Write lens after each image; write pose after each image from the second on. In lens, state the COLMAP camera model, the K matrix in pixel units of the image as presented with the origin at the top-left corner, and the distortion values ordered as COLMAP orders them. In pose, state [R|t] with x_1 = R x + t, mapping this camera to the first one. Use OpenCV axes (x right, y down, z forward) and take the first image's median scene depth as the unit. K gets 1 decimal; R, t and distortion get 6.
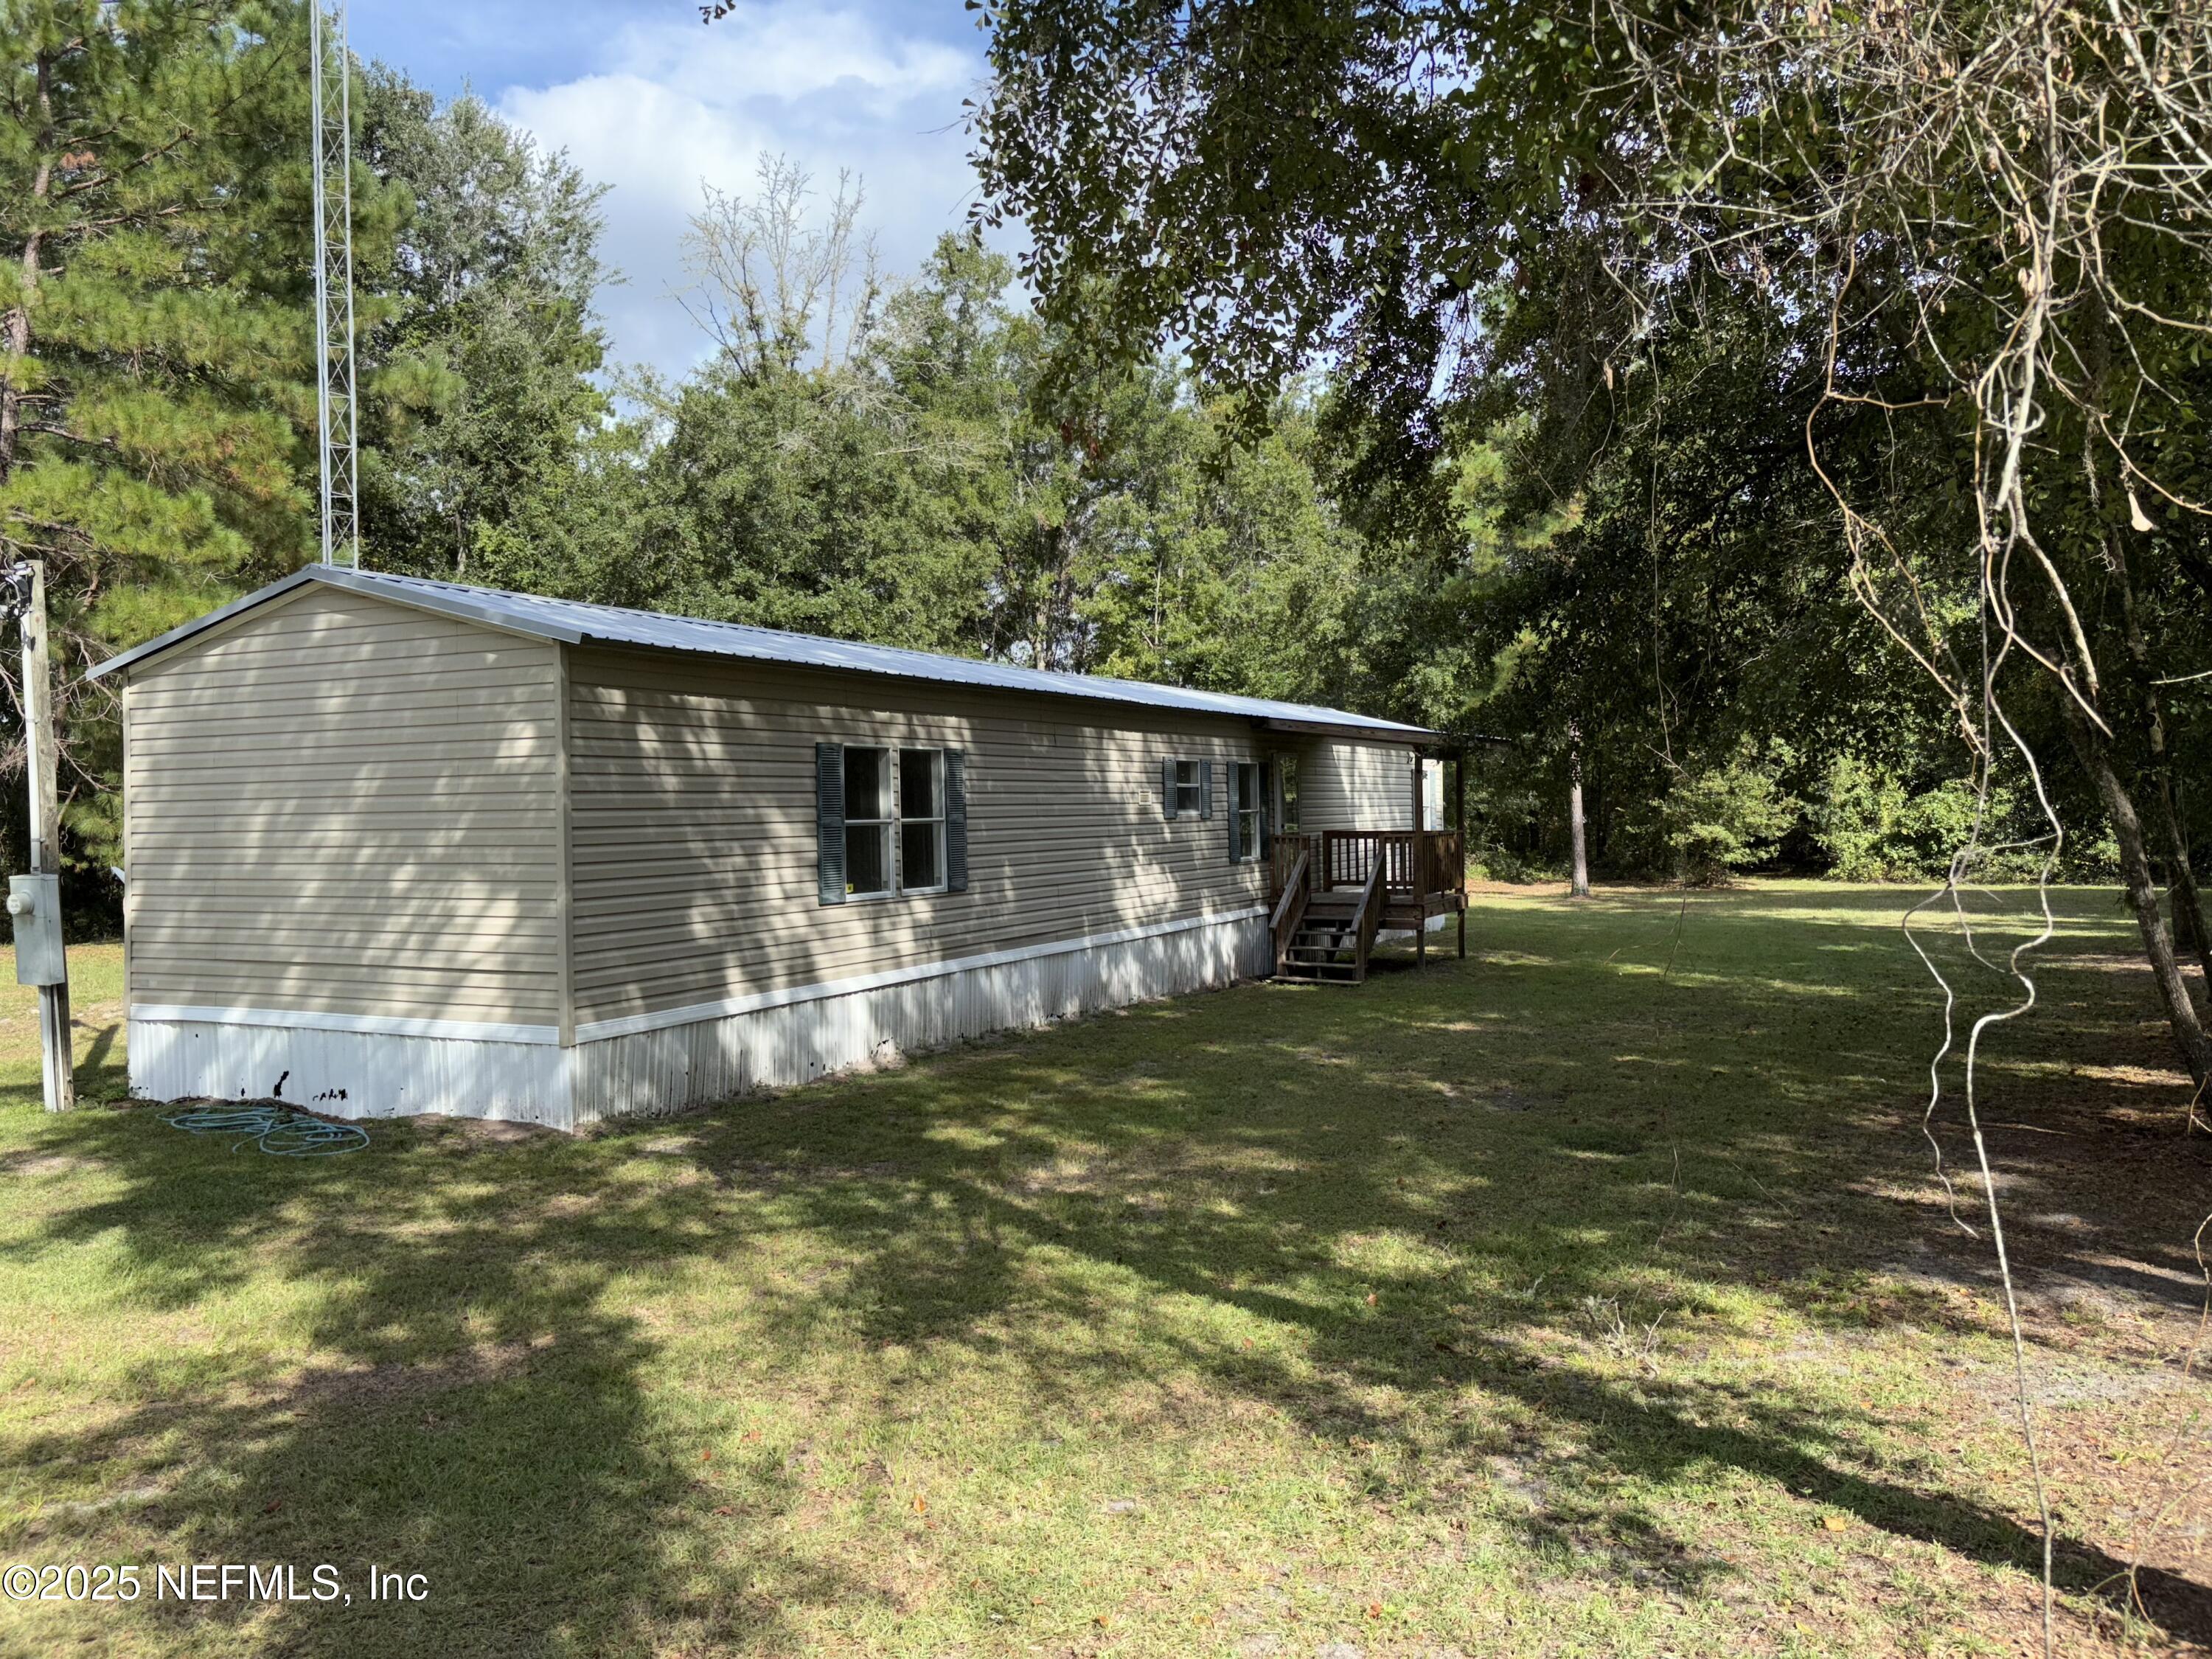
lens RADIAL K [[1663.9, 0, 1229.7], [0, 1663.9, 822.4], [0, 0, 1]] dist [0.048199, -0.056249]
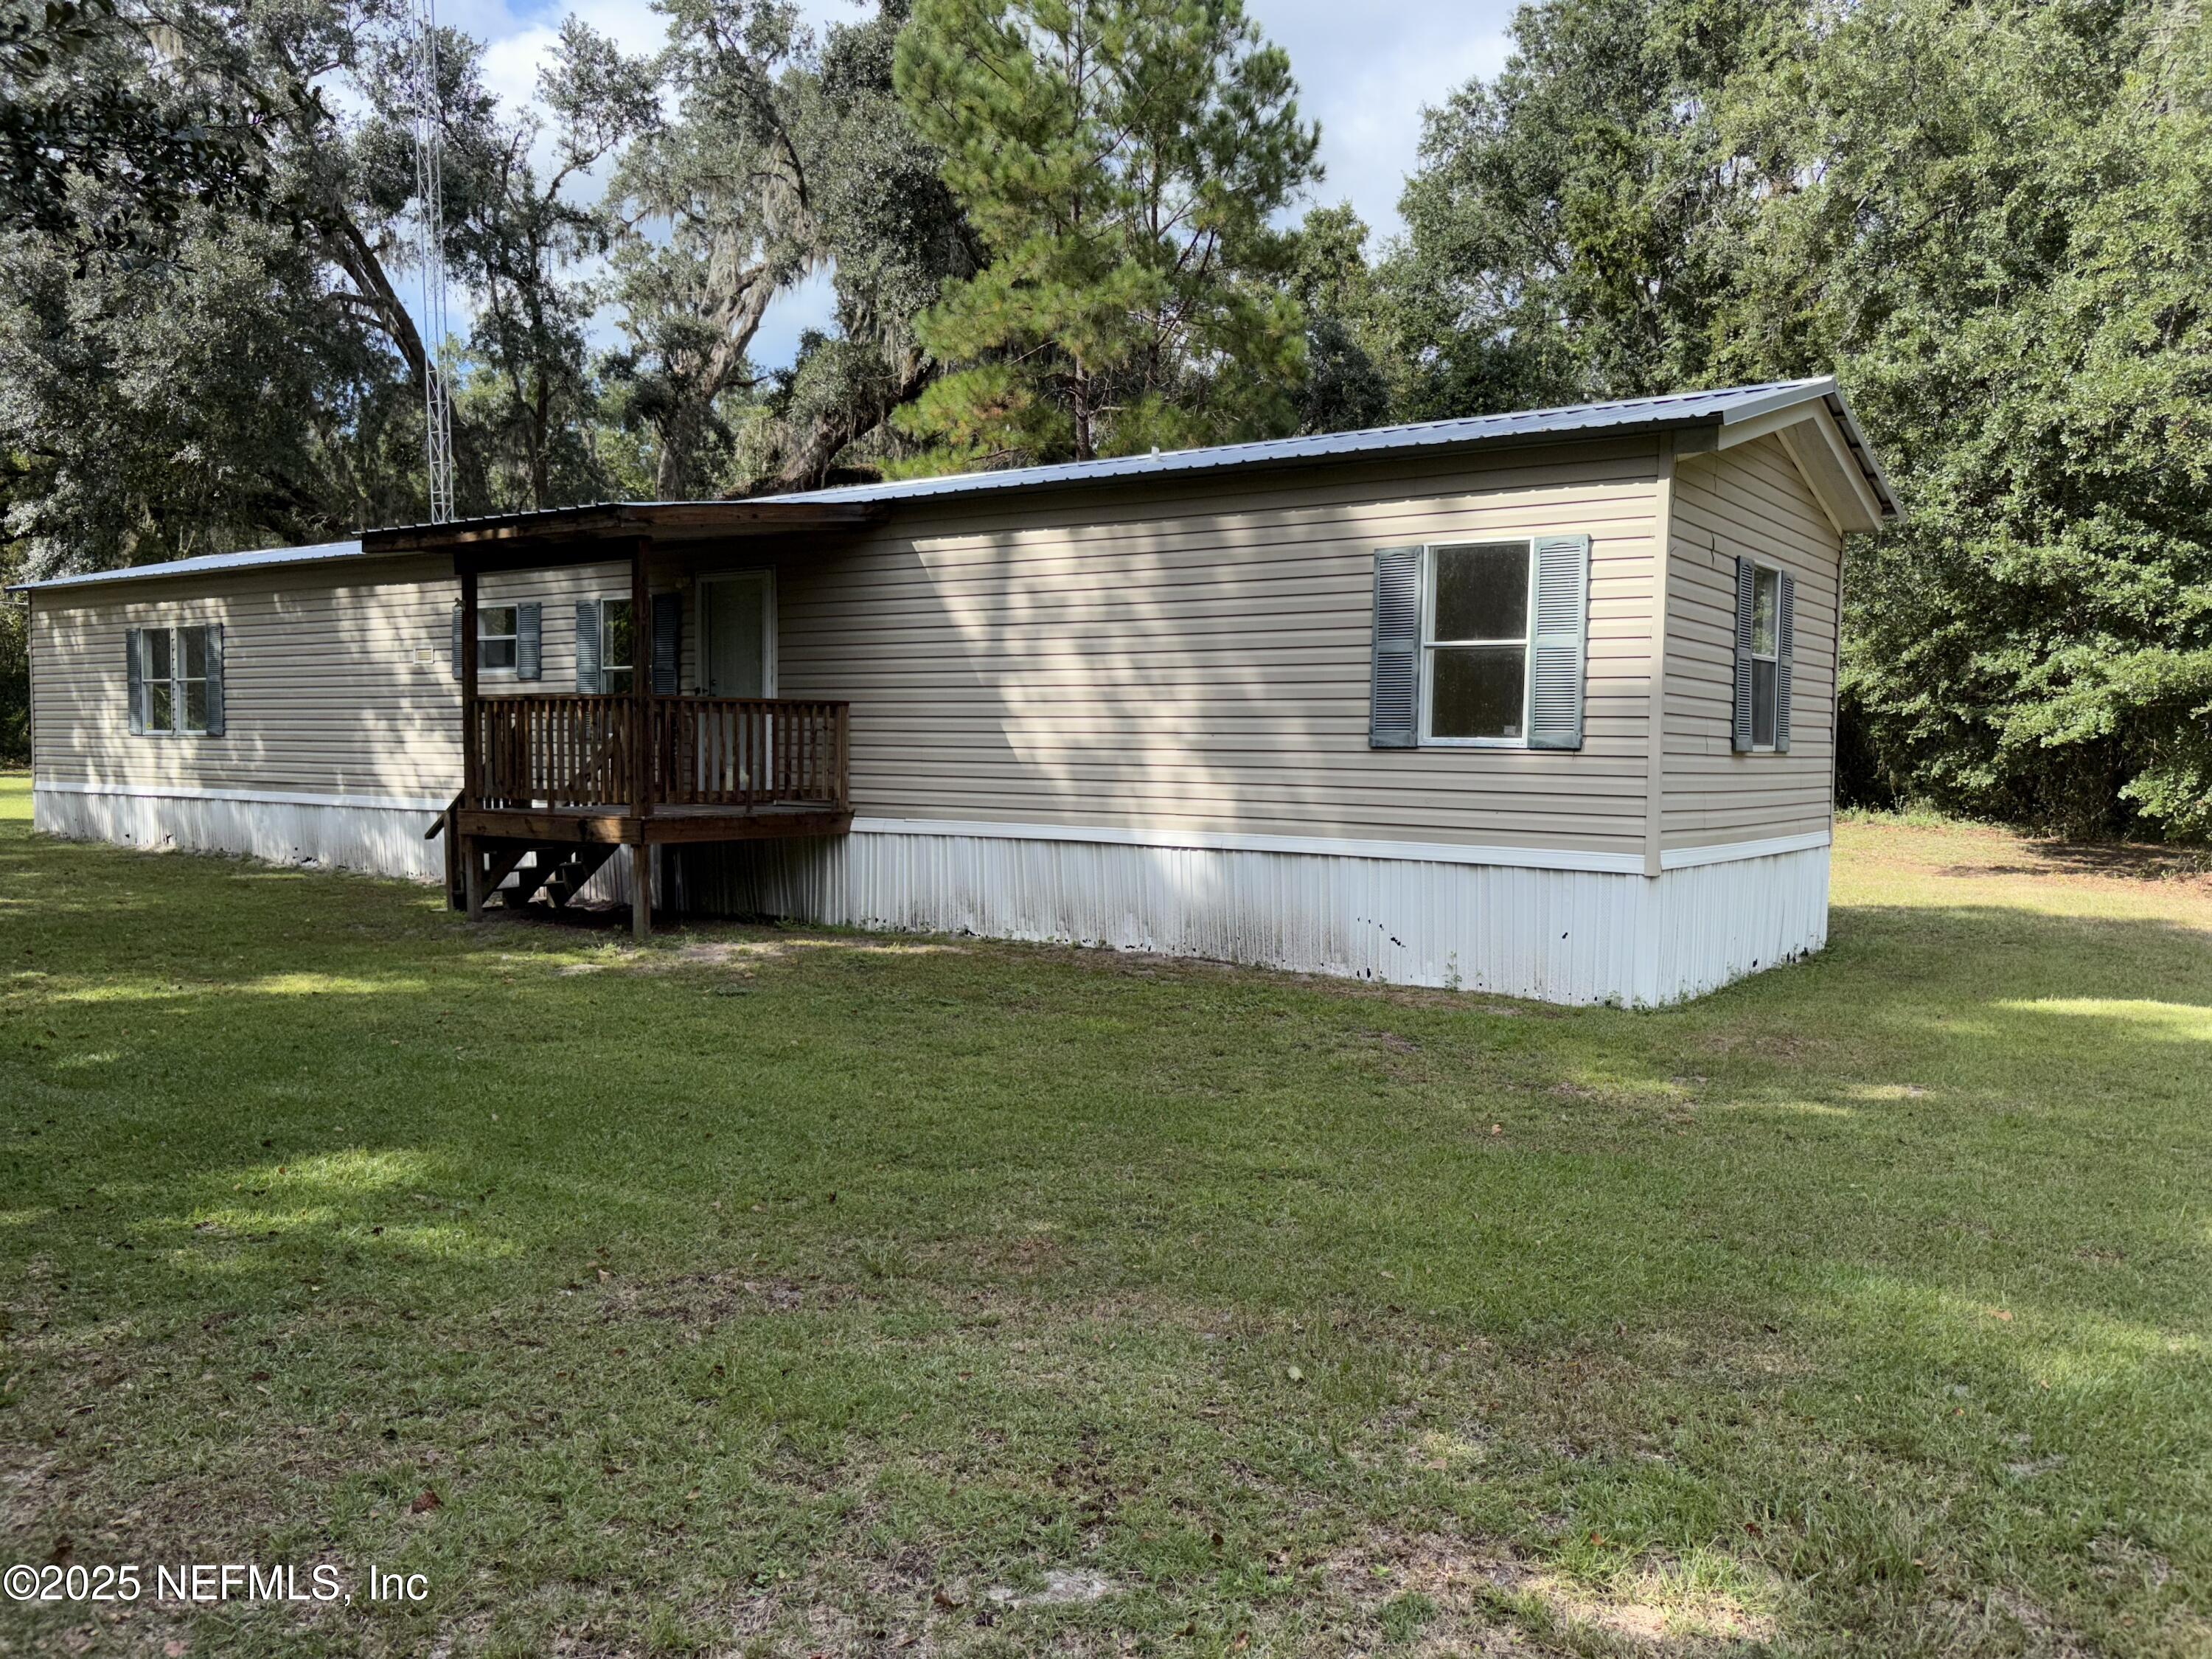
lens RADIAL K [[1689.5, 0, 1106.3], [0, 1689.5, 897.3], [0, 0, 1]] dist [0.044243, -0.089450]
pose [[-0.218815, 0.093527, -0.971274, 1.106446], [-0.021868, 0.994676, 0.100707, 0.020505], [0.975521, 0.043276, -0.215605, 2.239954]]
